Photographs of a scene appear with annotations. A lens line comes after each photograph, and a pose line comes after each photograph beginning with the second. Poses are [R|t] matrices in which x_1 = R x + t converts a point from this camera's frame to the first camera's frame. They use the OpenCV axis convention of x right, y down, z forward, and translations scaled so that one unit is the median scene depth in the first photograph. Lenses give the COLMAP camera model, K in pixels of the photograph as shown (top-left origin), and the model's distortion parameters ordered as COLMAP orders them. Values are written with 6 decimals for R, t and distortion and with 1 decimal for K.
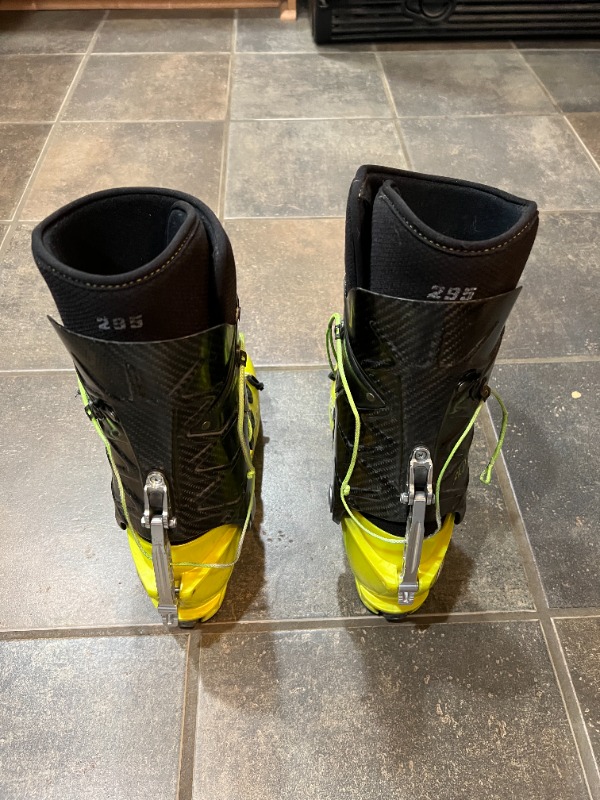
lens RADIAL K [[630.9, 0, 300.2], [0, 630.9, 402.2], [0, 0, 1]] dist [0.023820, -0.048142]
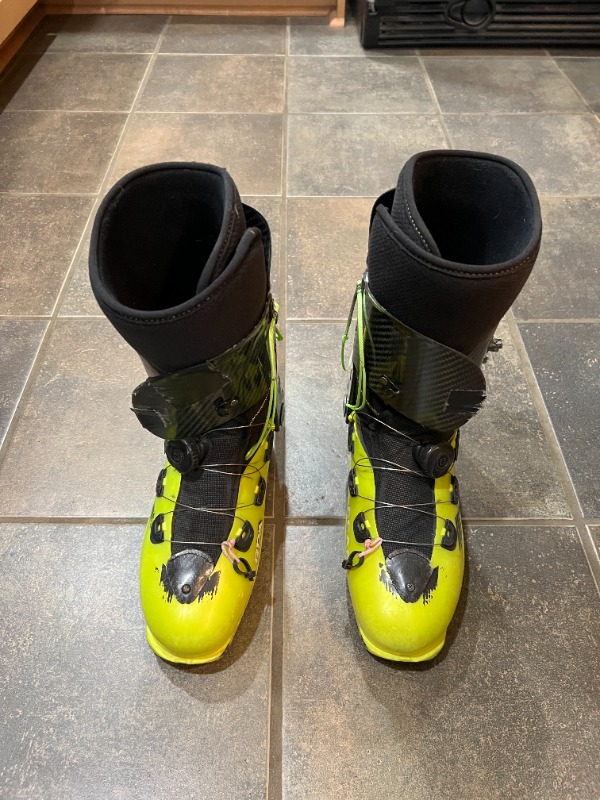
lens RADIAL K [[630.9, 0, 294.0], [0, 630.9, 396.3], [0, 0, 1]] dist [0.023820, -0.048142]
pose [[0.999091, 0.030518, -0.029771, -0.053439], [-0.031316, 0.999153, -0.026704, 0.076161], [0.028931, 0.027612, 0.999200, -0.086478]]
